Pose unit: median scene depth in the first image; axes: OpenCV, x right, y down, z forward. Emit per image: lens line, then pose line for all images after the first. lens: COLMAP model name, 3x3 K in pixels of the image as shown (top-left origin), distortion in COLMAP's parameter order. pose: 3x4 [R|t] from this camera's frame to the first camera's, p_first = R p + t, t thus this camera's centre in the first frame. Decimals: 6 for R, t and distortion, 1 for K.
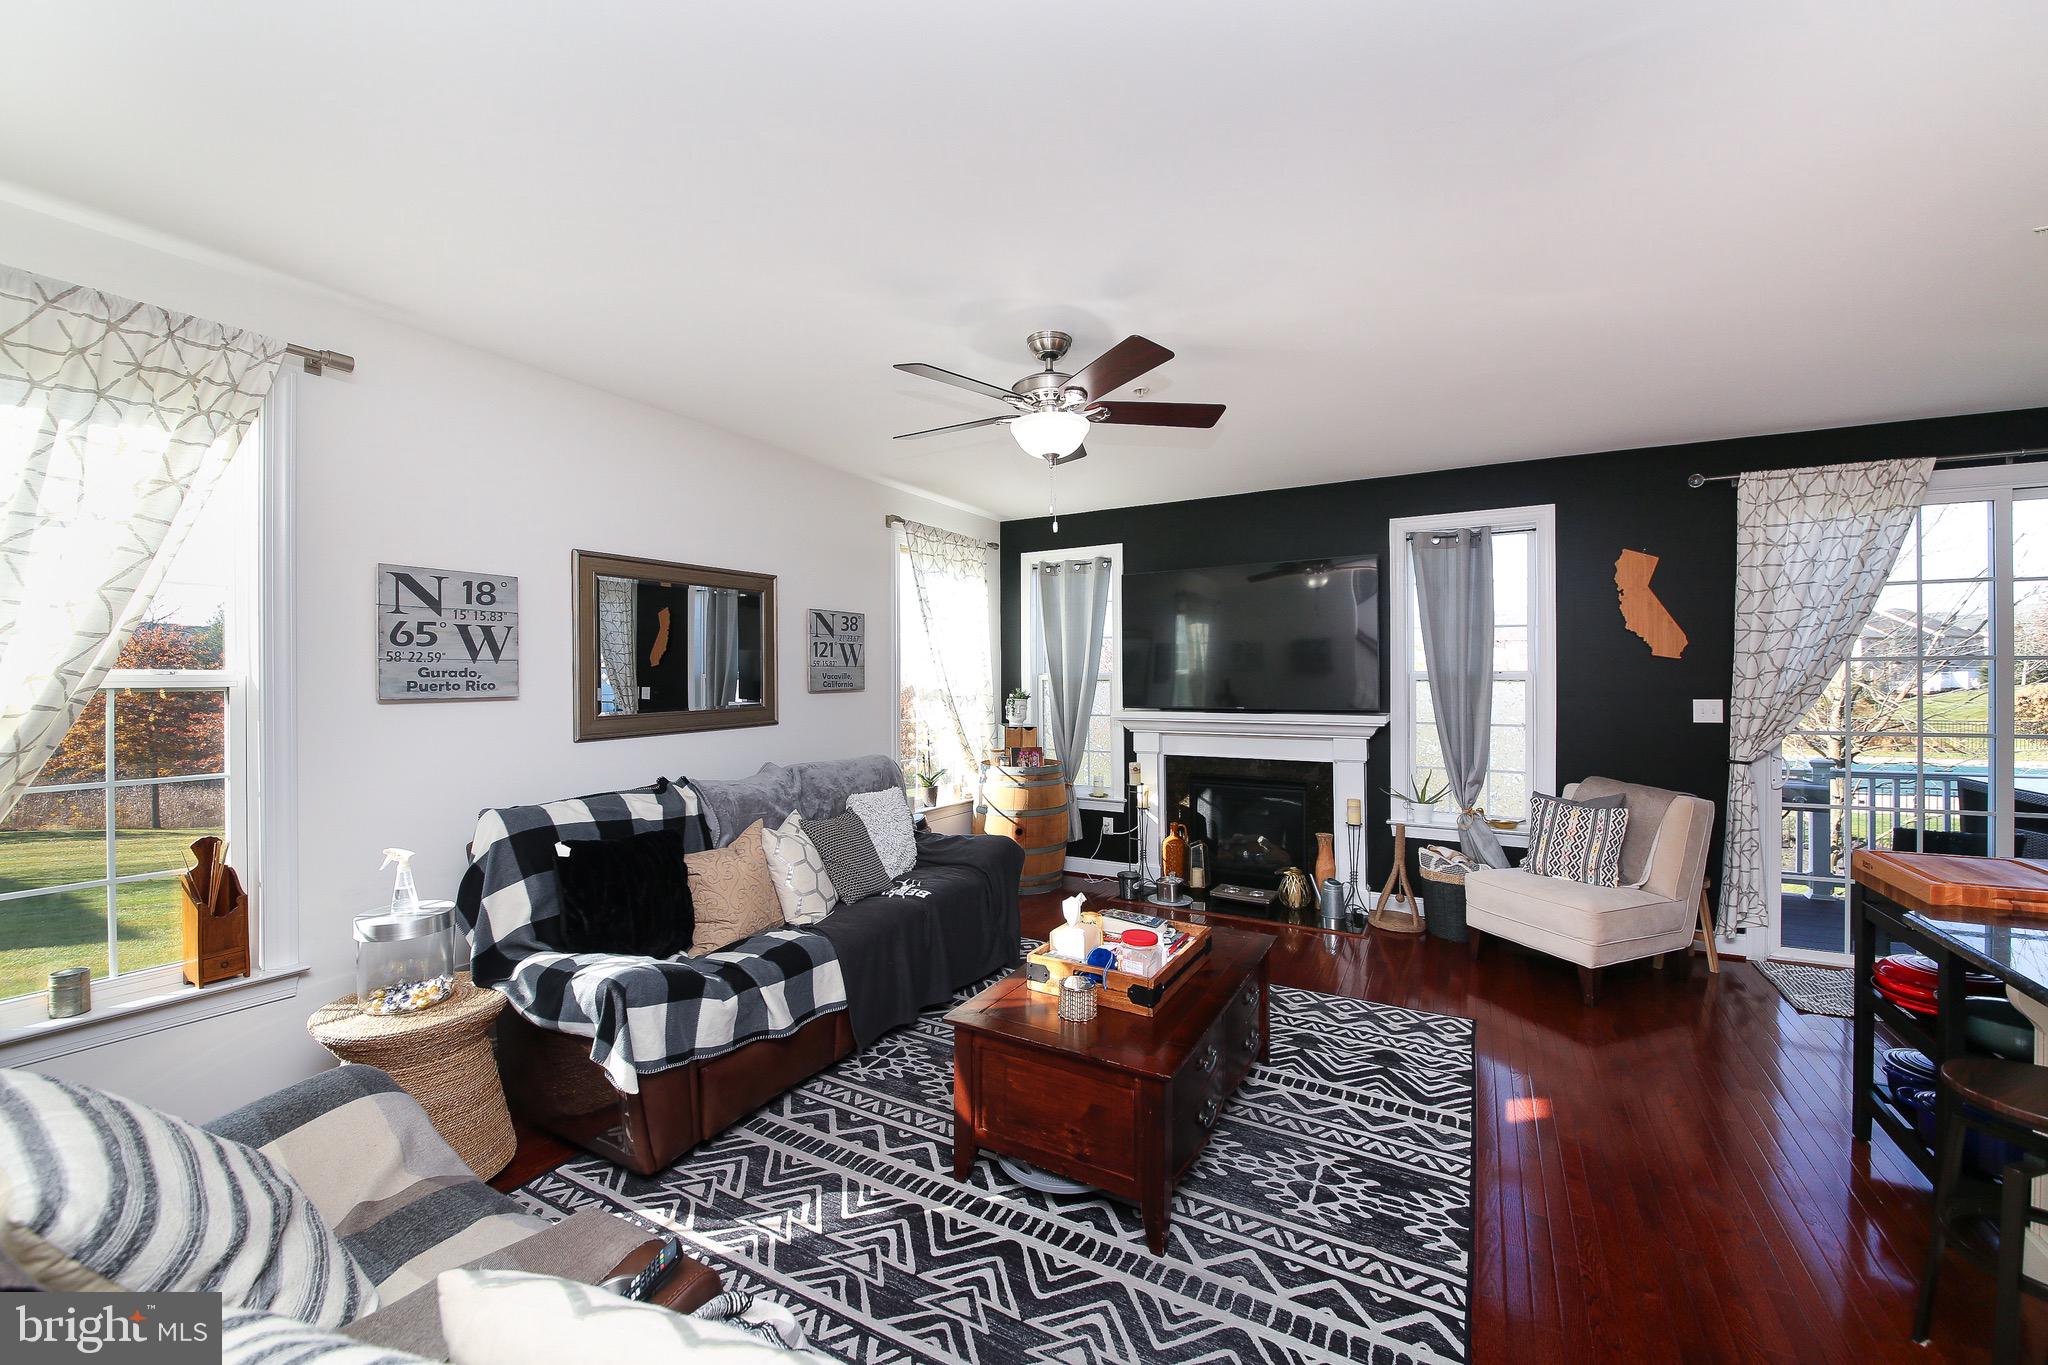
lens RADIAL K [[806.0, 0, 1040.2], [0, 806.0, 677.4], [0, 0, 1]] dist [-0.016020, -0.003995]
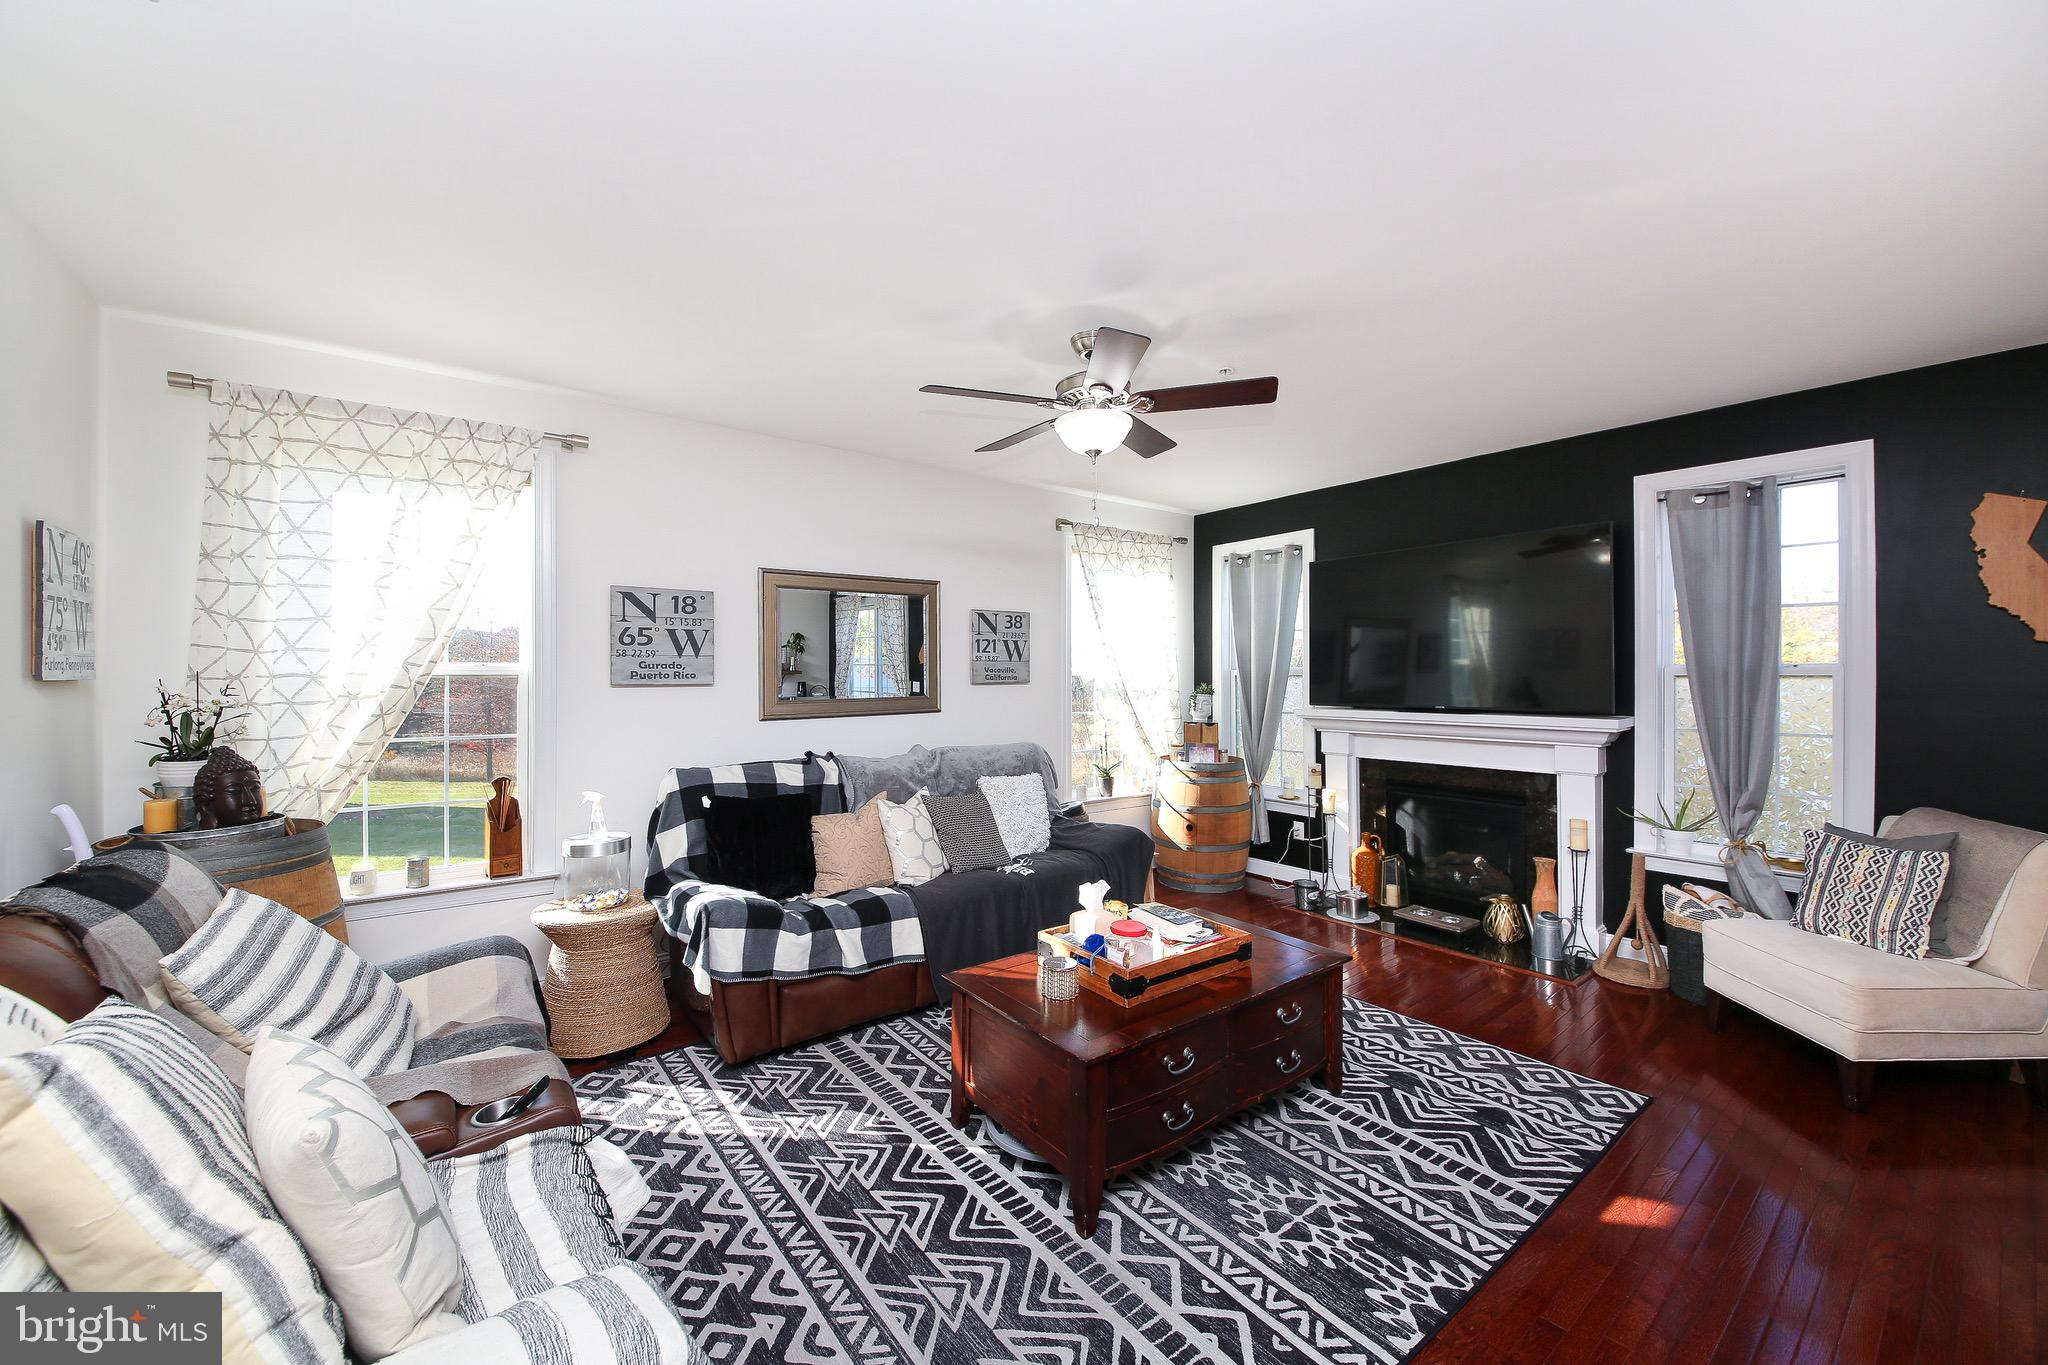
lens RADIAL K [[806.0, 0, 1064.7], [0, 806.0, 677.4], [0, 0, 1]] dist [-0.016020, -0.003995]
pose [[0.916487, 0.002778, -0.400054, 0.397255], [-0.002988, 0.999996, 0.000101, 0.012009], [0.400053, 0.001103, 0.916492, 0.047158]]
